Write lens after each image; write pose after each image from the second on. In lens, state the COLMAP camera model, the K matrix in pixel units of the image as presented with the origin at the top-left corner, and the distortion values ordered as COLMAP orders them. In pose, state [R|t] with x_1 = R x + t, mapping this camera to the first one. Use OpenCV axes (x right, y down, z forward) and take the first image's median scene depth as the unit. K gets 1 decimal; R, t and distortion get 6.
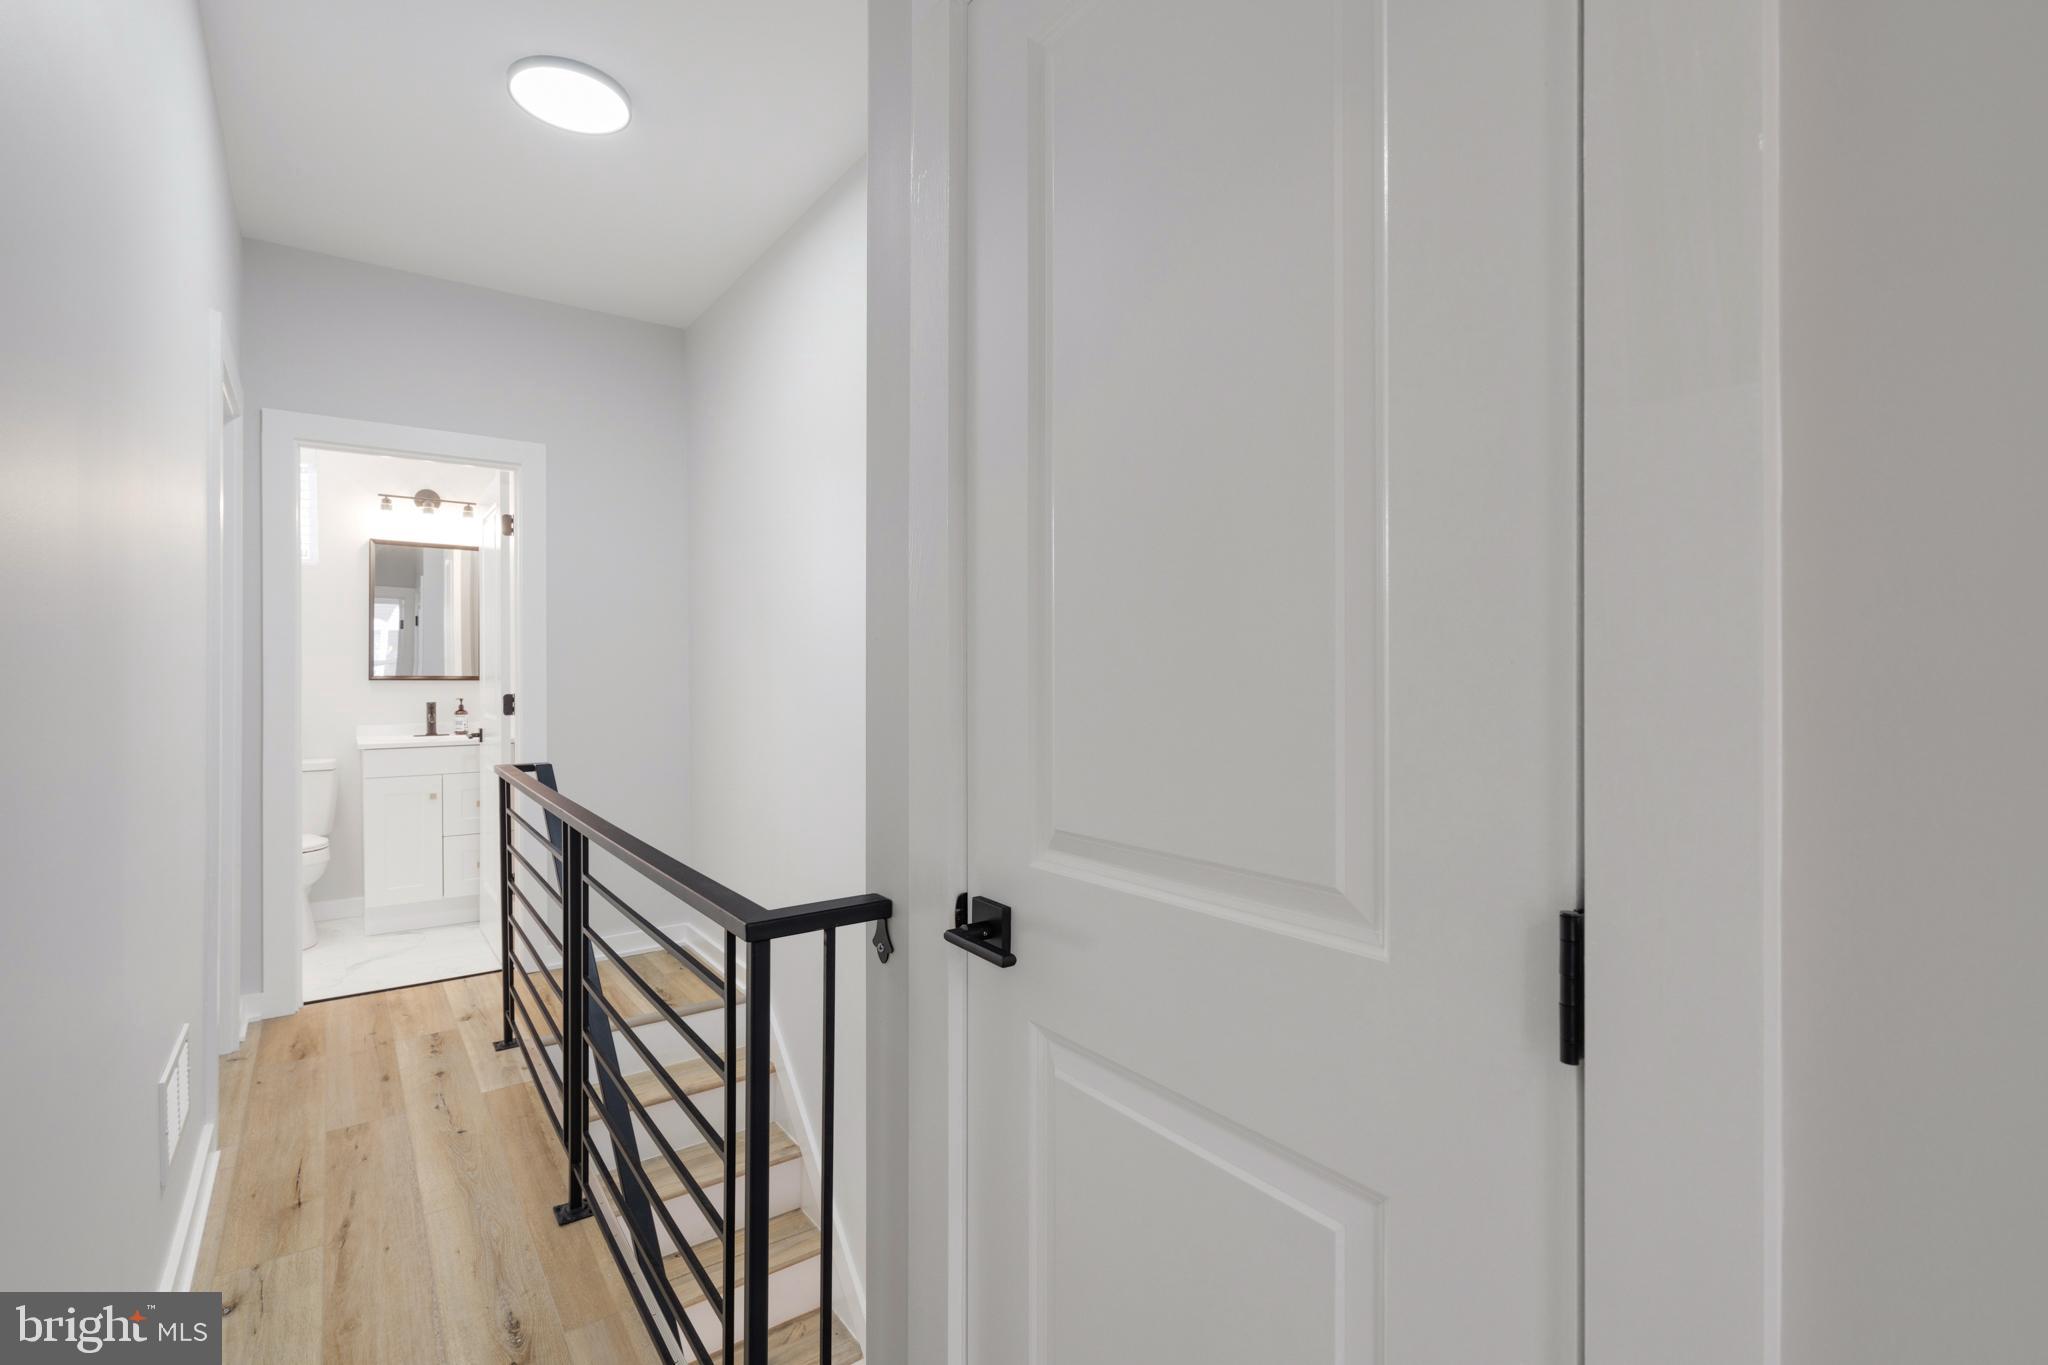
lens RADIAL K [[951.7, 0, 1024.0], [0, 951.7, 682.5], [0, 0, 1]] dist [-0.000193, -0.000052]
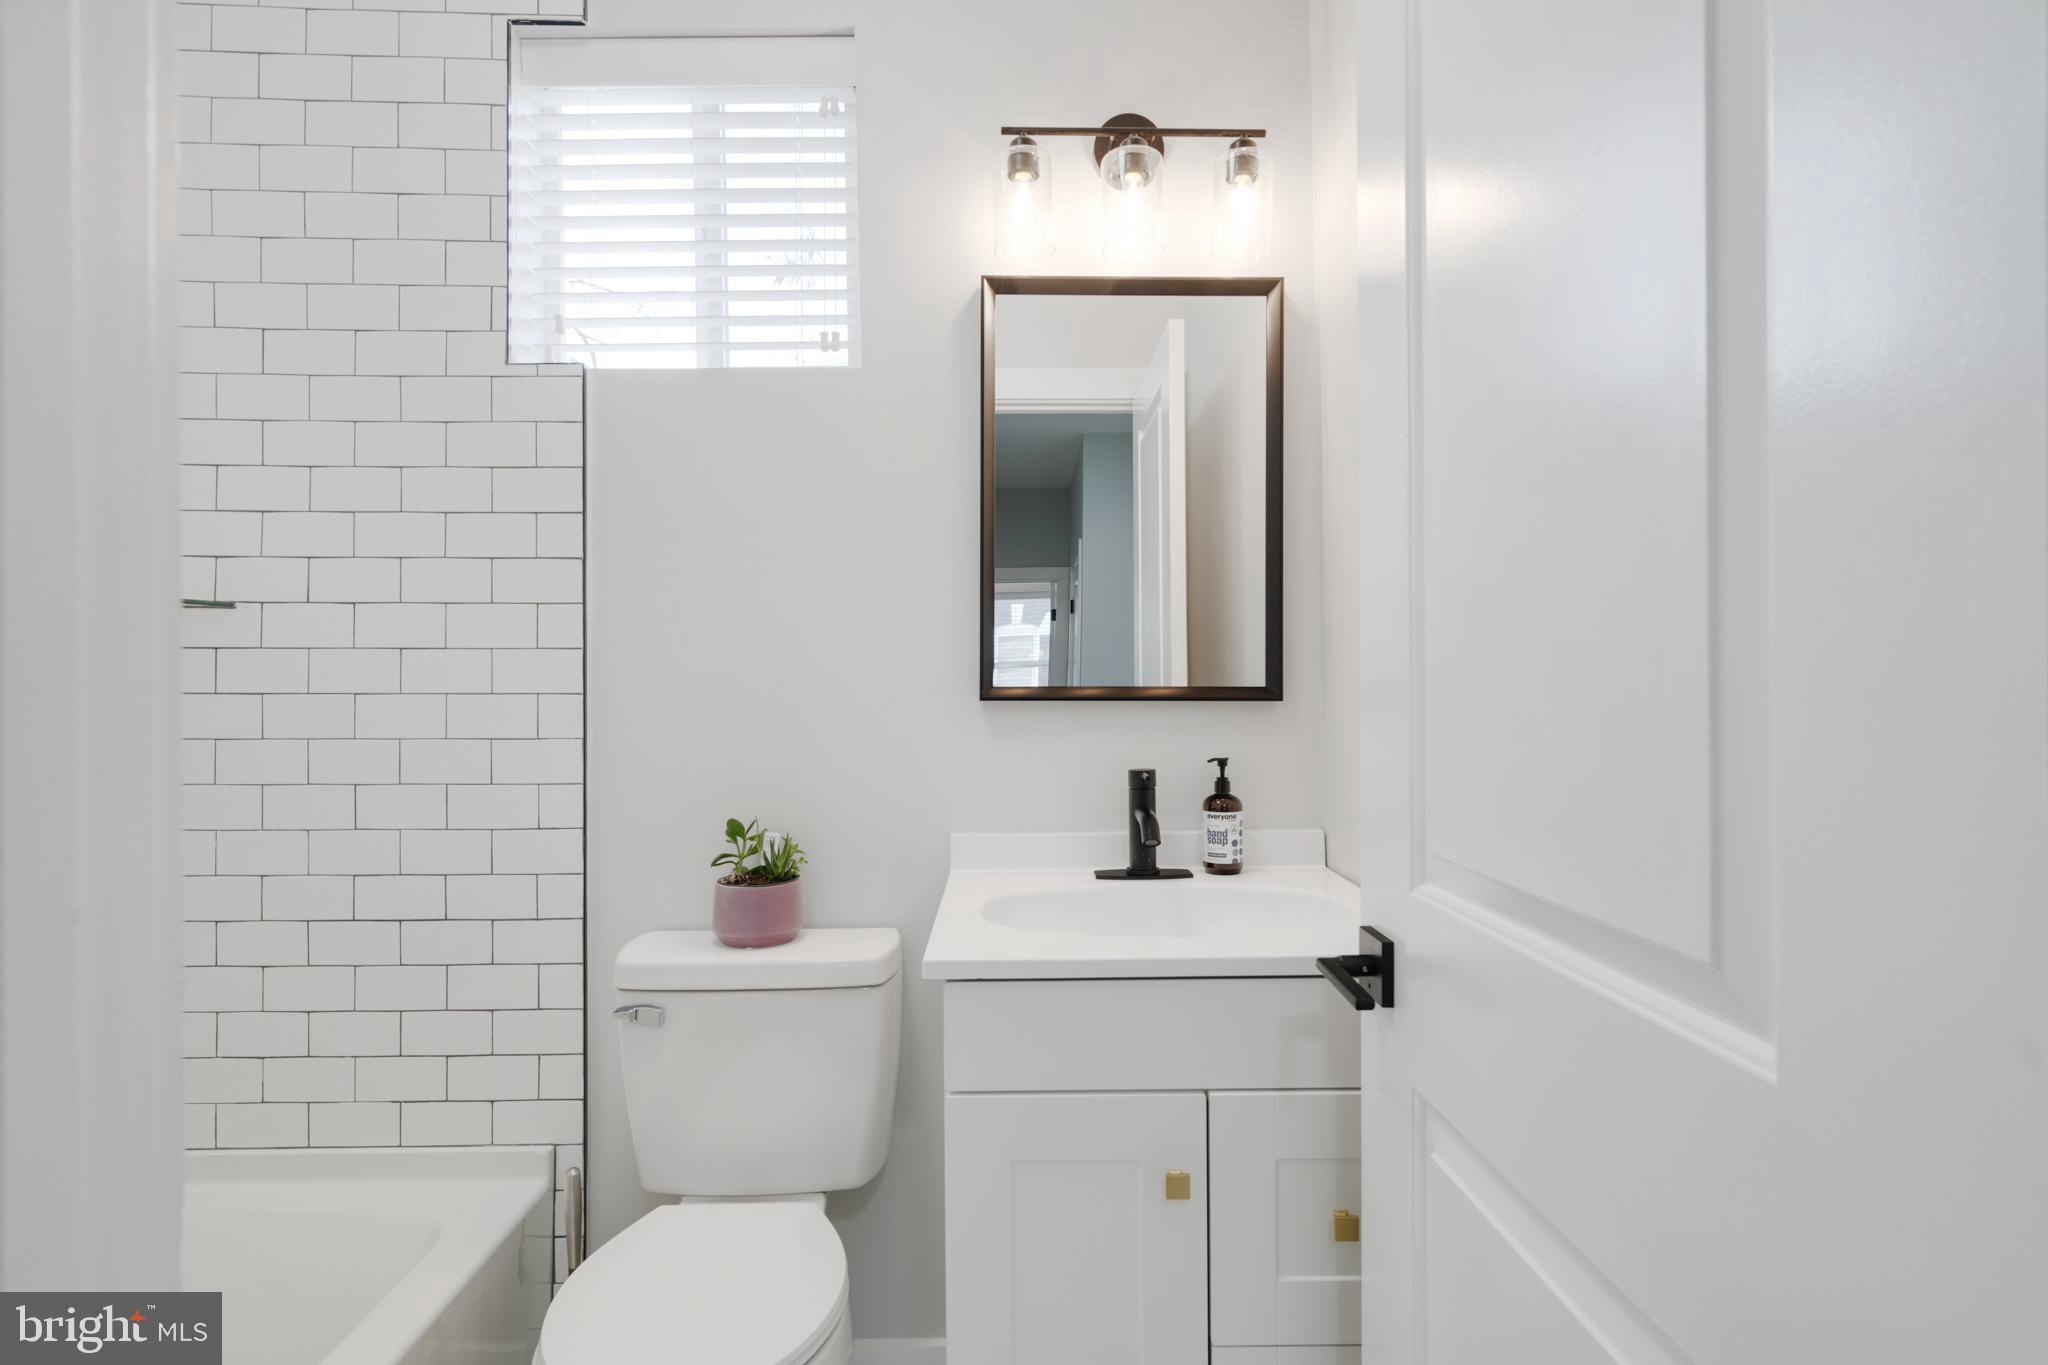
lens RADIAL K [[1006.0, 0, 1024.0], [0, 1006.0, 682.5], [0, 0, 1]] dist [0.000050, 0.000000]
pose [[0.821808, -0.004634, -0.569746, -0.459462], [0.000767, 0.999975, -0.007026, -0.006017], [0.569764, 0.005337, 0.821791, 0.695542]]
